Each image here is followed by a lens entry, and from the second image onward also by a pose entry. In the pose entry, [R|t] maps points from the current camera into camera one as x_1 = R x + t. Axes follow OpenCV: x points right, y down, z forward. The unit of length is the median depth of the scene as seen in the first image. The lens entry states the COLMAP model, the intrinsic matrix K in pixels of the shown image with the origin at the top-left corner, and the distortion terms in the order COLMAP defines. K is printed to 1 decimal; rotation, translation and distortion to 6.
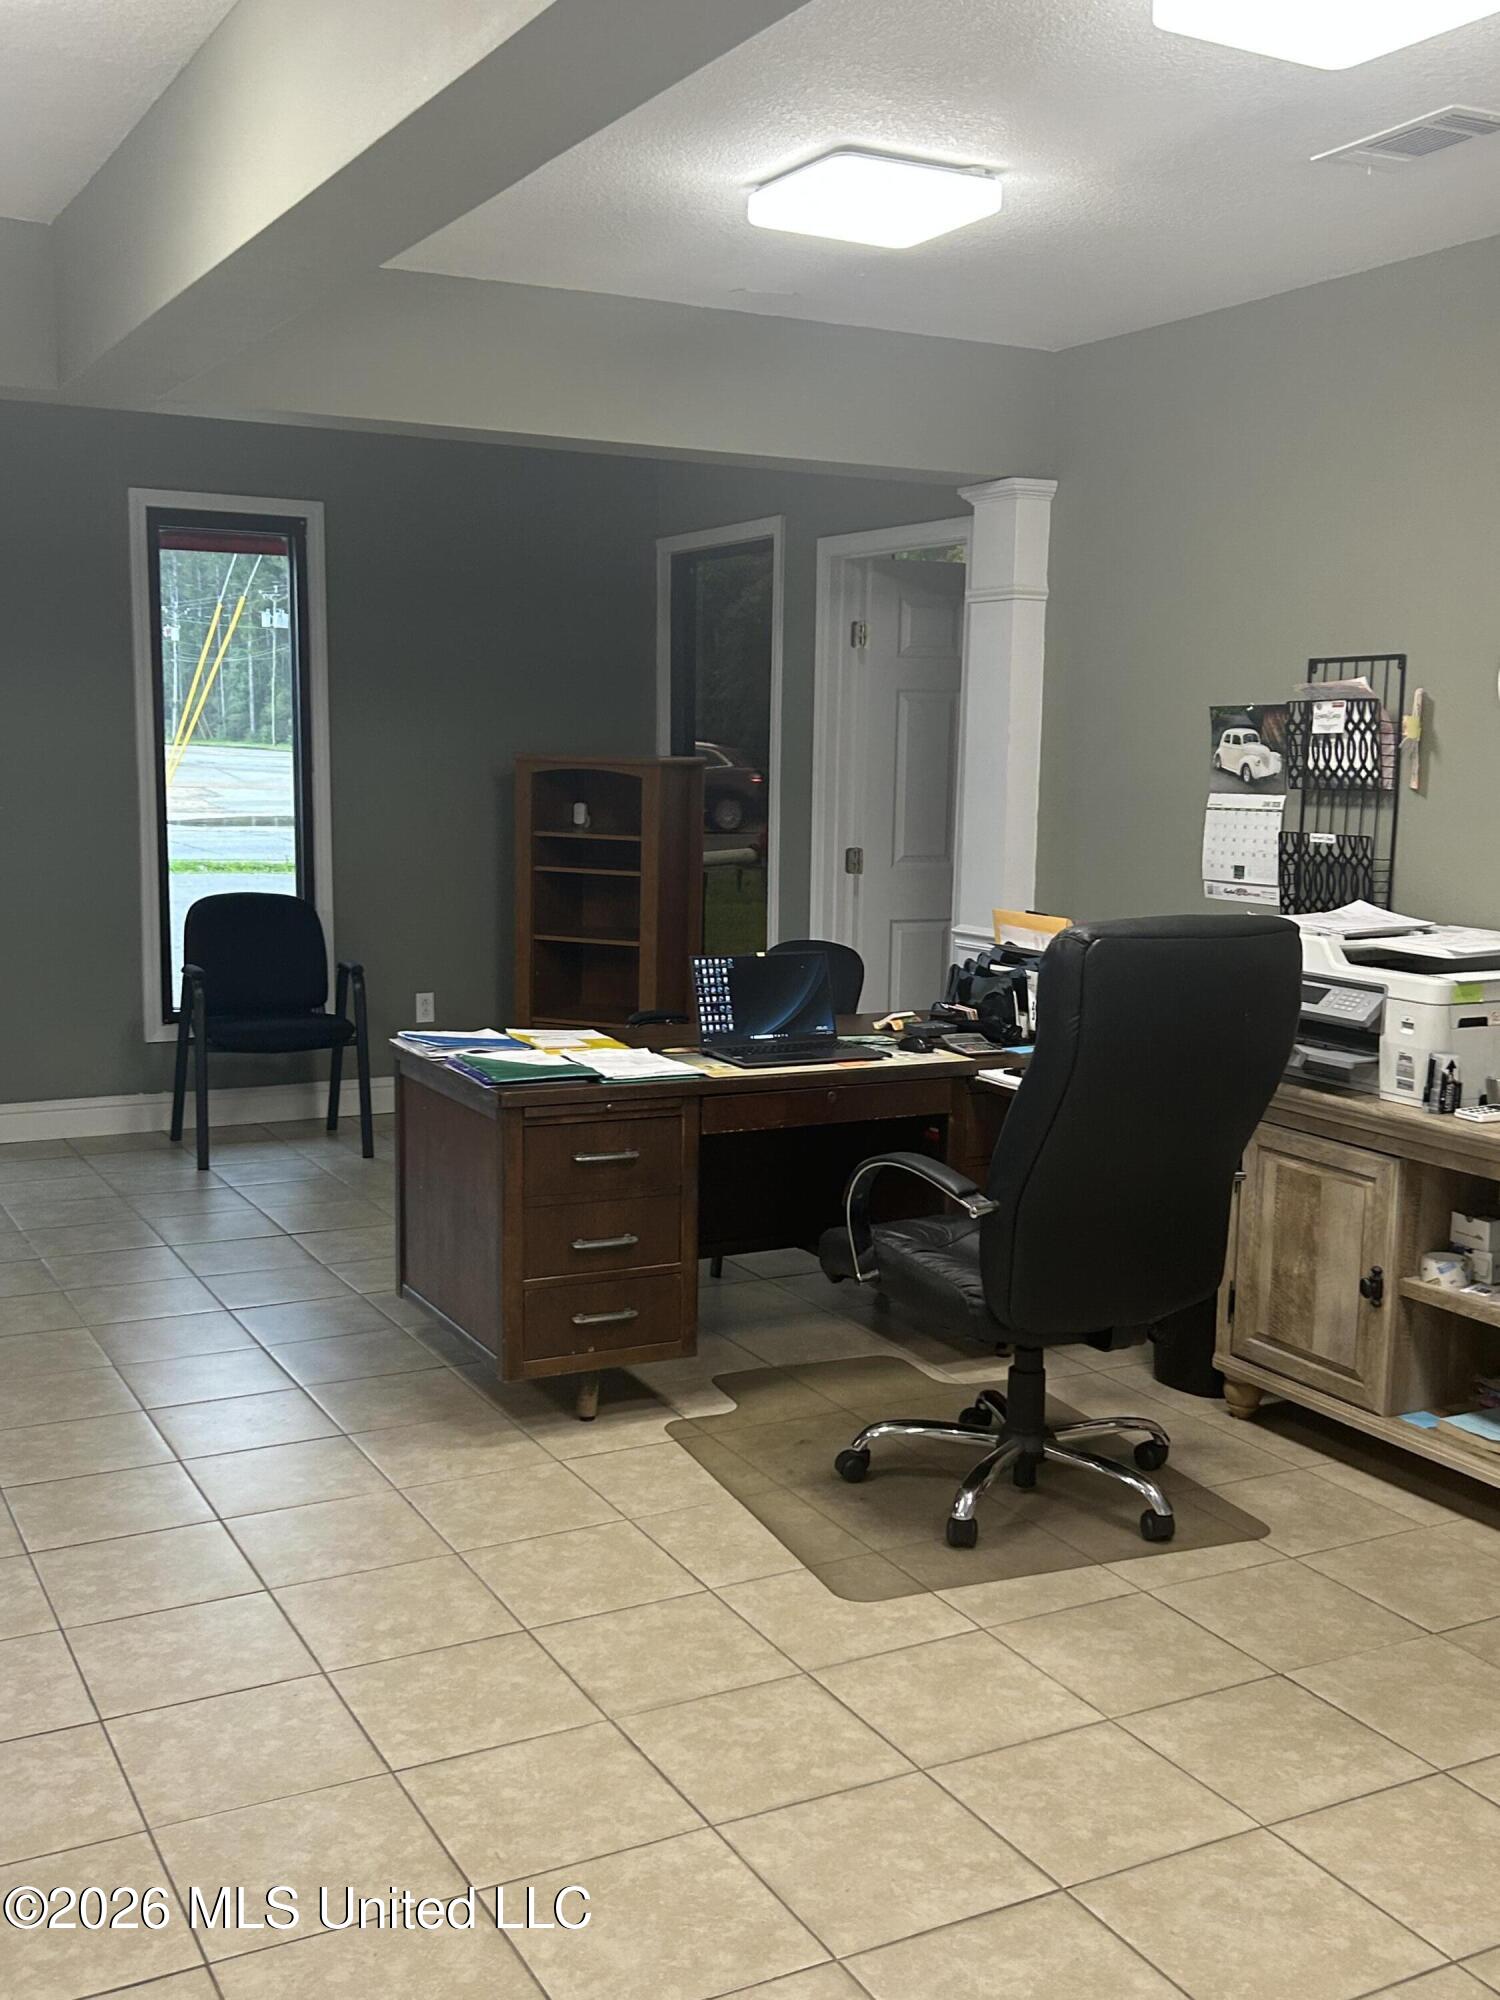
lens RADIAL K [[2001.8, 0, 754.8], [0, 2001.8, 1018.1], [0, 0, 1]] dist [0.012197, 0.000000]
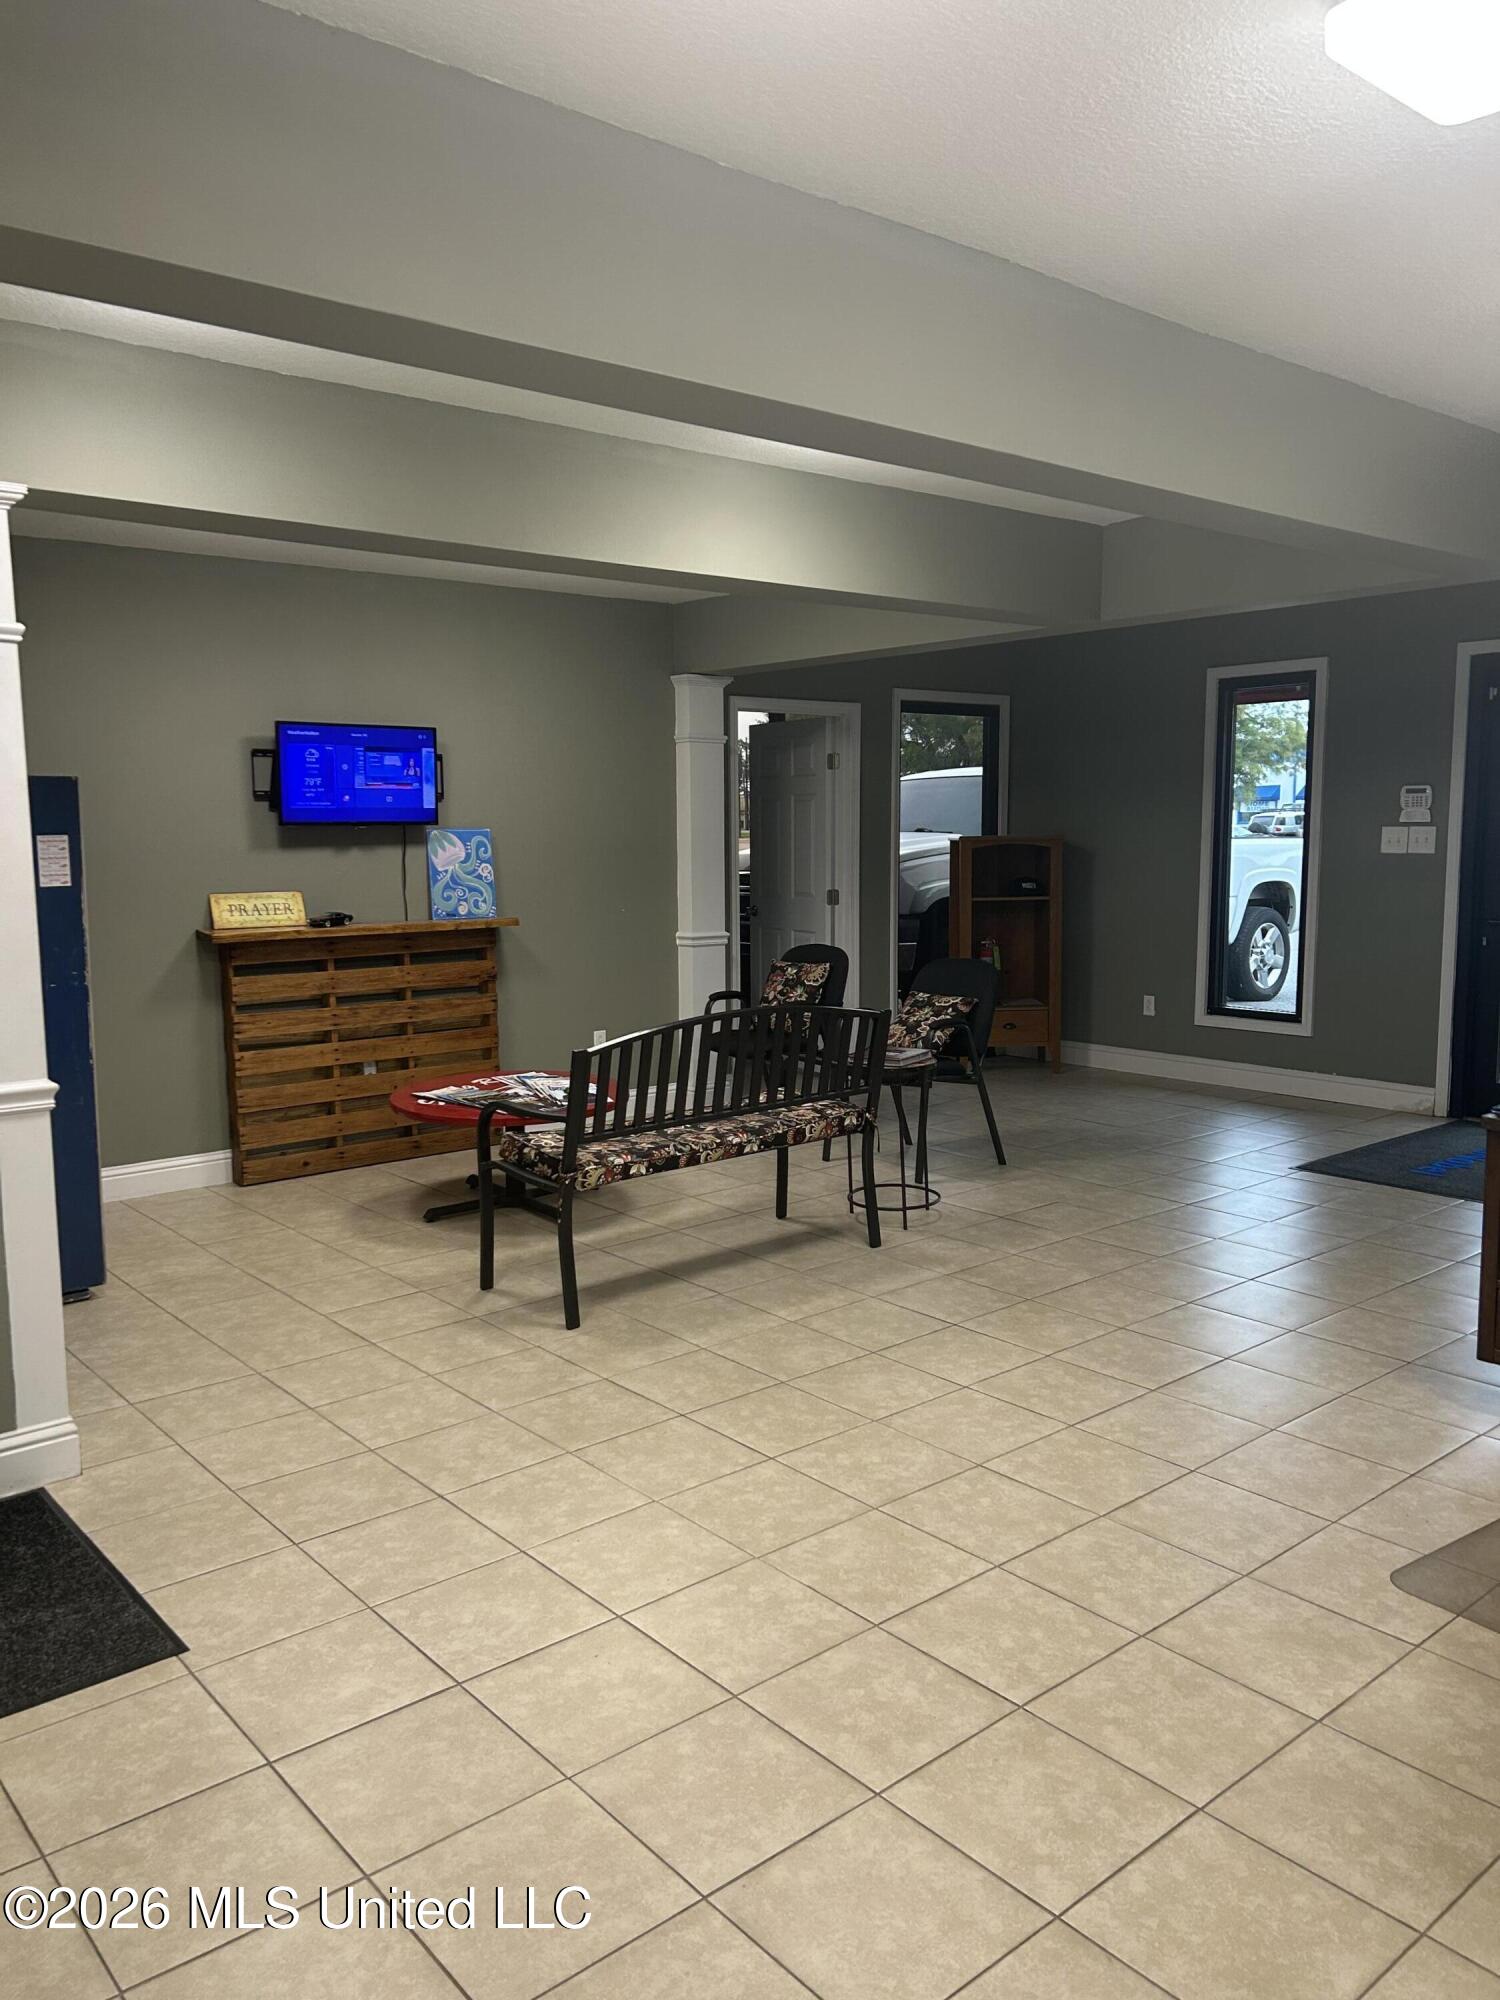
lens RADIAL K [[1495.5, 0, 763.5], [0, 1495.5, 987.7], [0, 0, 1]] dist [0.048461, -0.059221]
pose [[0.213834, 0.085263, -0.973142, 0.739072], [-0.124336, 0.990457, 0.059459, -0.043868], [0.968925, 0.108282, 0.222394, 0.415812]]
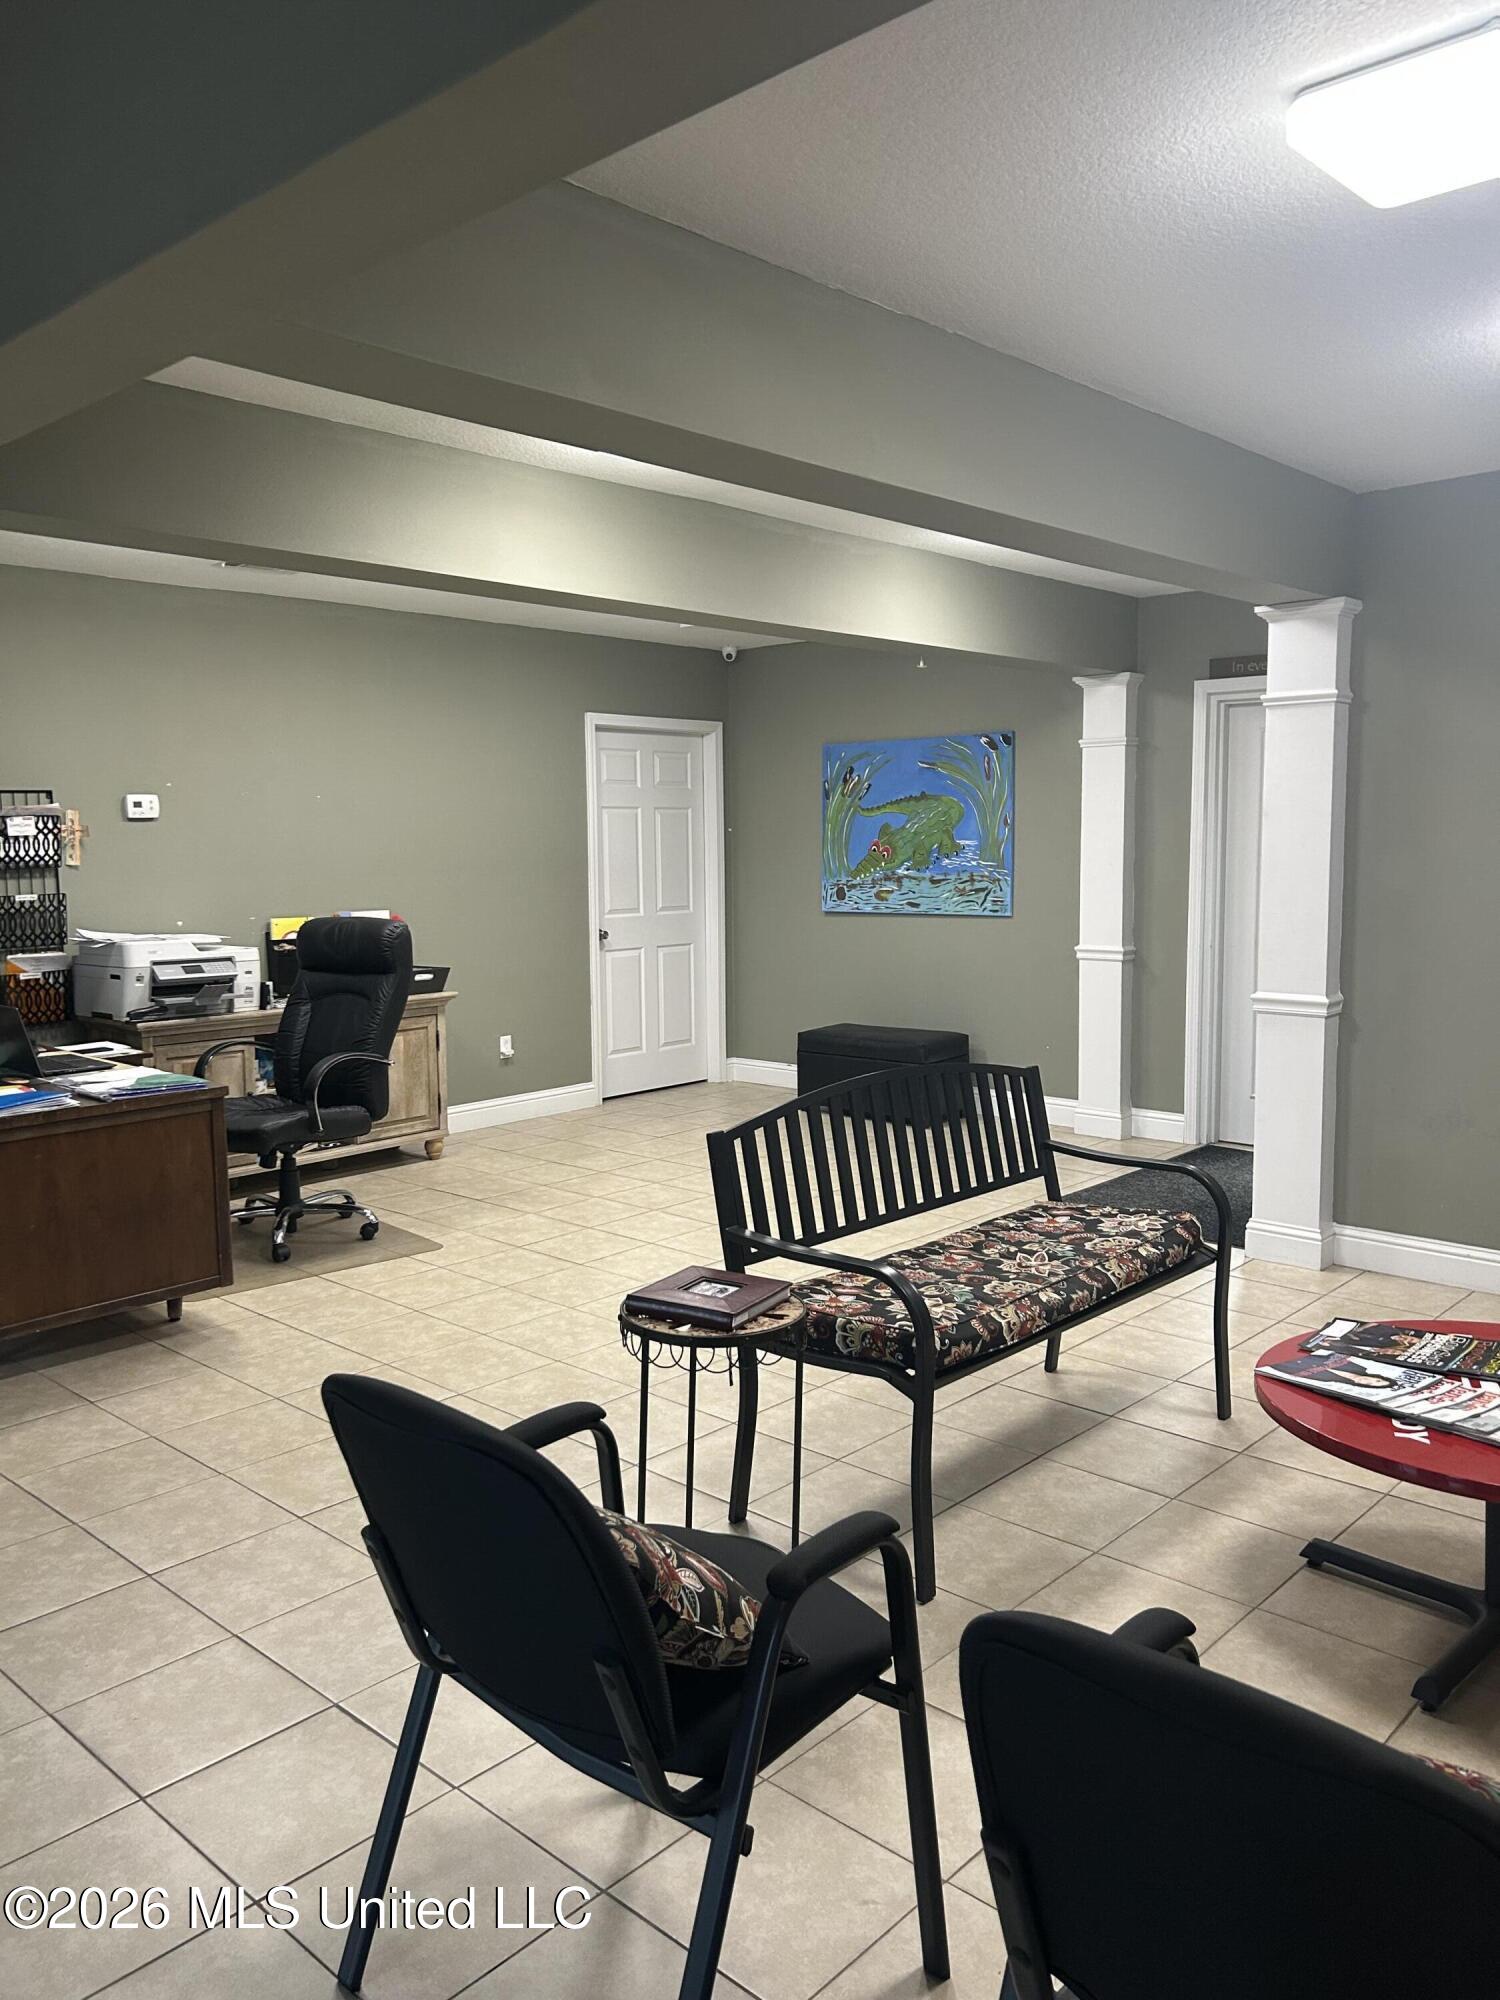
lens RADIAL K [[1495.5, 0, 745.9], [0, 1495.5, 1000.6], [0, 0, 1]] dist [0.048461, -0.059221]
pose [[-0.322822, -0.119606, 0.938872, -1.442958], [0.137968, 0.975440, 0.171703, -0.181407], [-0.936350, 0.184964, -0.298392, 1.078388]]
